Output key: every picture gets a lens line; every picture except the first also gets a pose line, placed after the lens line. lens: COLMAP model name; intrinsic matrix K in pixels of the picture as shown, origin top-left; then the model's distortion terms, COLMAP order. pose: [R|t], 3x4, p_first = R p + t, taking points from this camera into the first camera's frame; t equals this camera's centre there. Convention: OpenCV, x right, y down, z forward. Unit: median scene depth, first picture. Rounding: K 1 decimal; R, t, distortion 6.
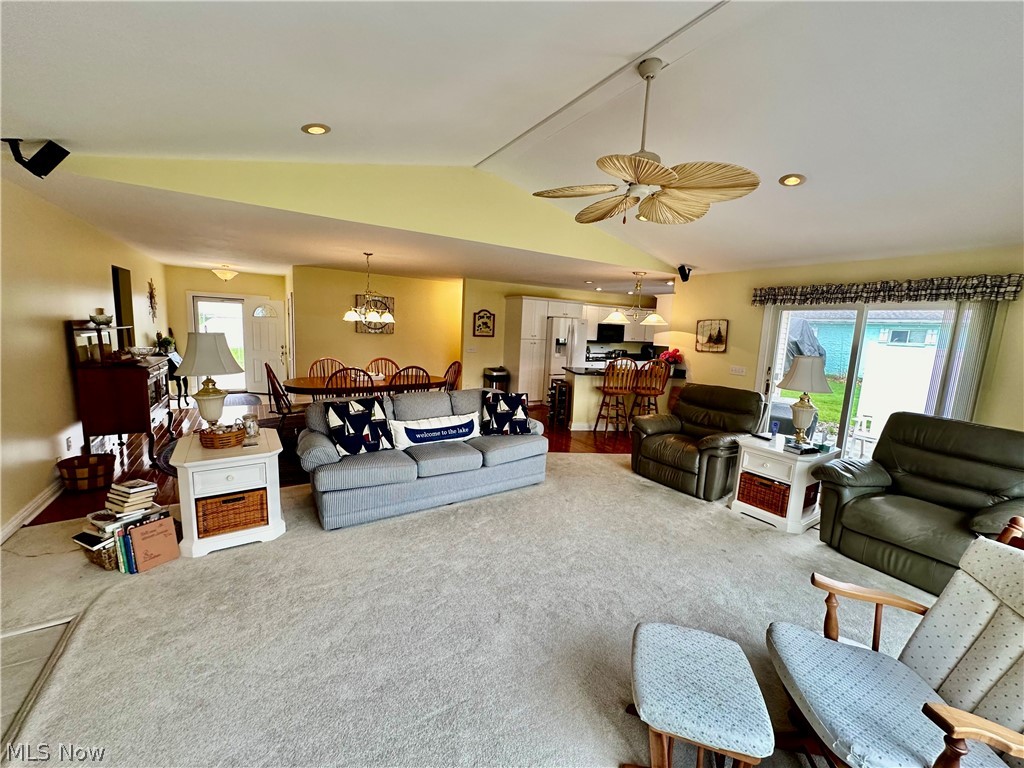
lens RADIAL K [[407.2, 0, 512.8], [0, 407.2, 384.6], [0, 0, 1]] dist [-0.000675, -0.000345]
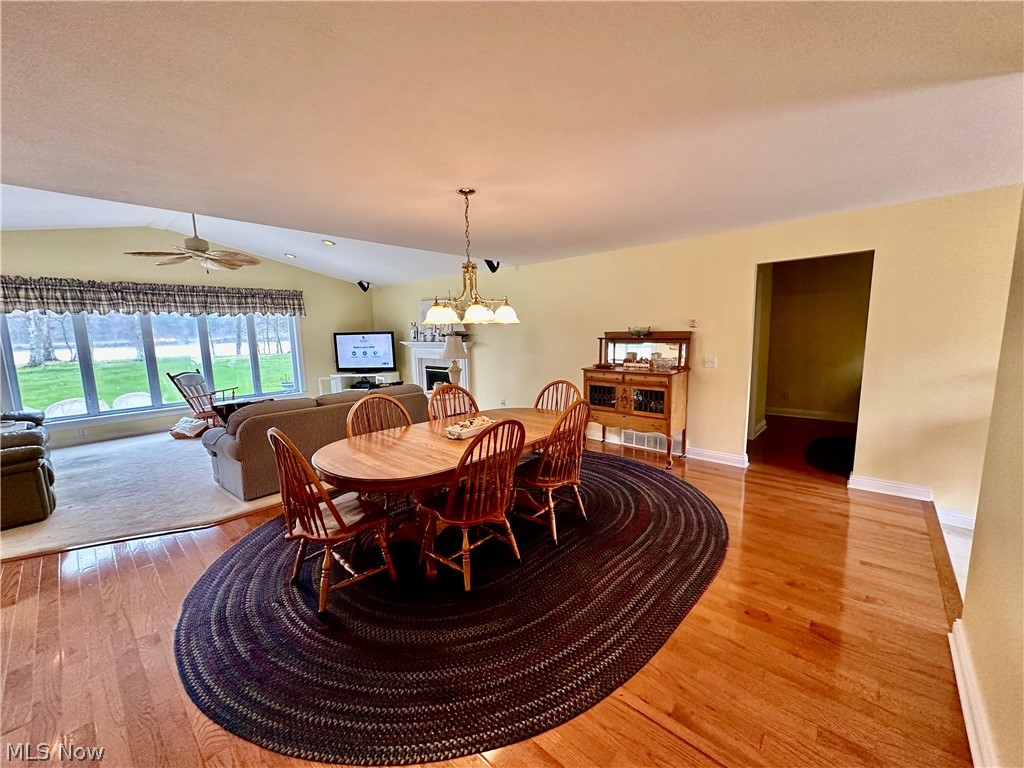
lens RADIAL K [[407.2, 0, 512.8], [0, 407.2, 384.6], [0, 0, 1]] dist [-0.000675, -0.000345]
pose [[-0.961882, 0.014453, -0.273082, -0.325877], [-0.058409, 0.964701, 0.256790, -0.268240], [0.267153, 0.262952, -0.927084, 1.873730]]
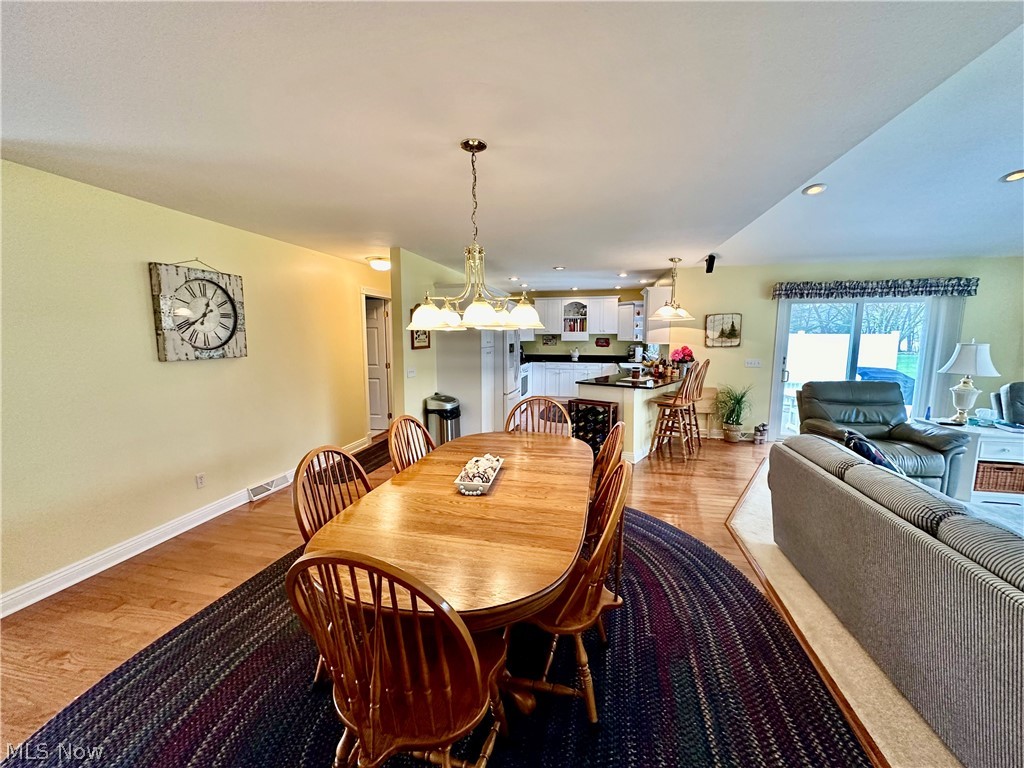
lens RADIAL K [[407.2, 0, 512.8], [0, 407.2, 384.6], [0, 0, 1]] dist [-0.000675, -0.000345]
pose [[0.701945, -0.134733, 0.699372, -0.743304], [0.131768, 0.989560, 0.058385, -0.150756], [-0.699937, 0.051172, 0.712370, 0.873512]]
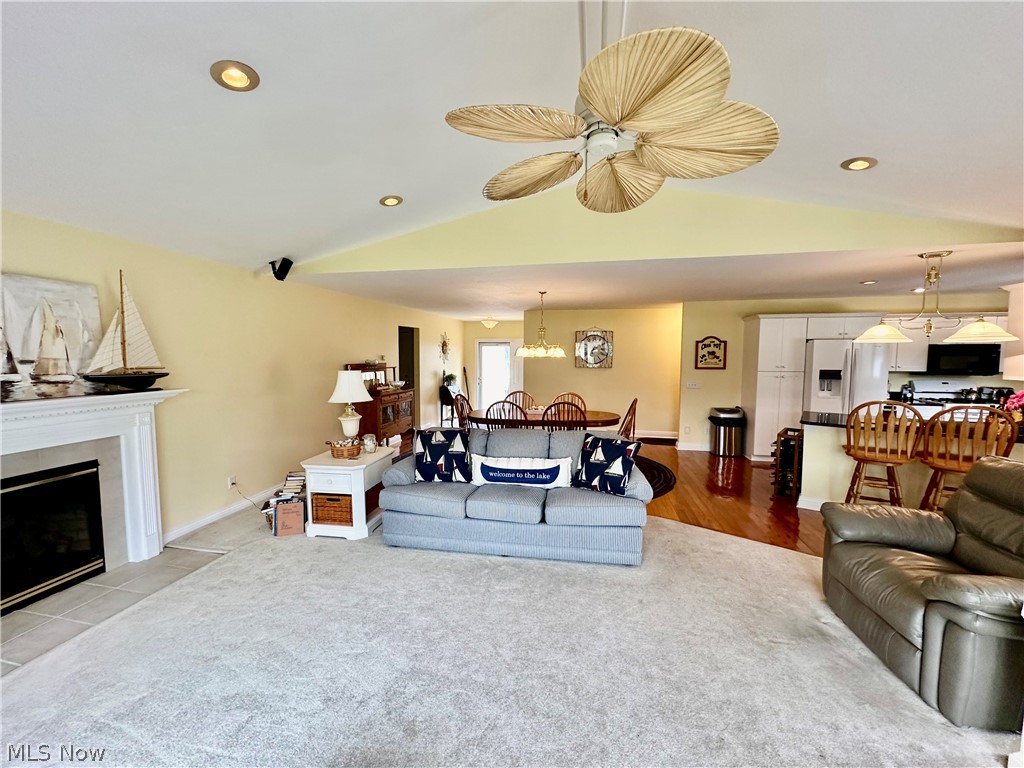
lens RADIAL K [[407.2, 0, 512.8], [0, 407.2, 384.6], [0, 0, 1]] dist [-0.000675, -0.000345]
pose [[0.724408, 0.007339, -0.689332, 0.373989], [-0.065192, 0.996191, -0.057904, -0.025405], [0.686282, 0.086885, 0.722128, 0.262169]]
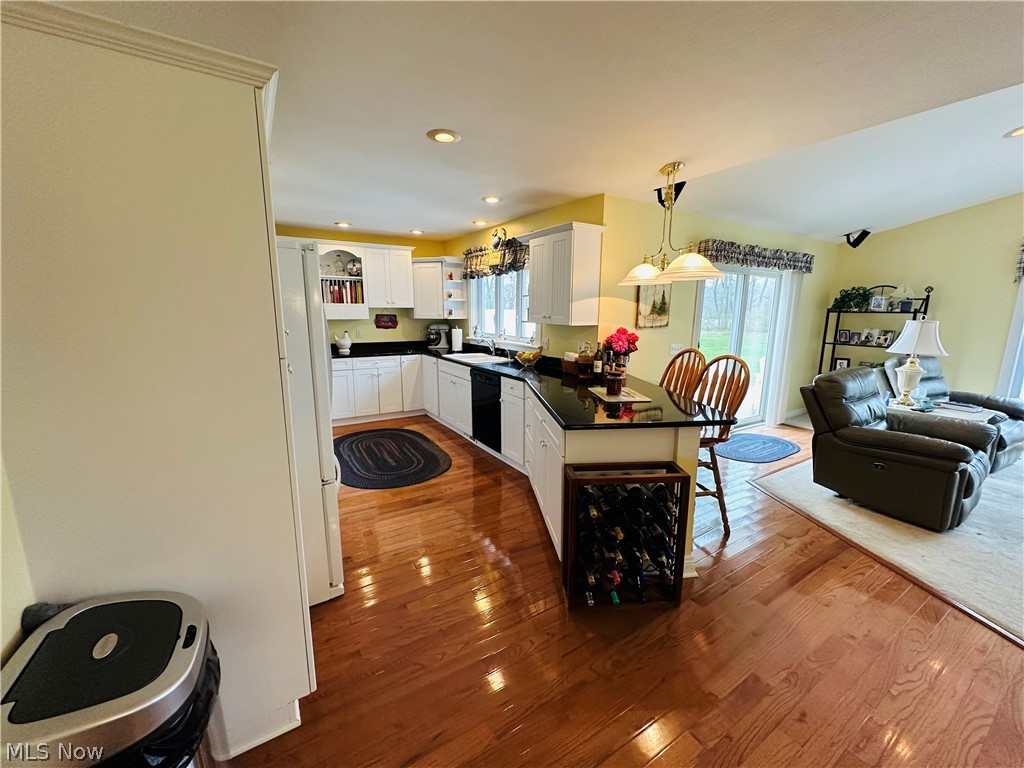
lens RADIAL K [[407.2, 0, 512.8], [0, 407.2, 384.6], [0, 0, 1]] dist [-0.000675, -0.000345]
pose [[0.005246, -0.224986, 0.974348, -0.250260], [0.132864, 0.965879, 0.222315, -0.223598], [-0.991120, 0.128290, 0.034960, 1.606643]]
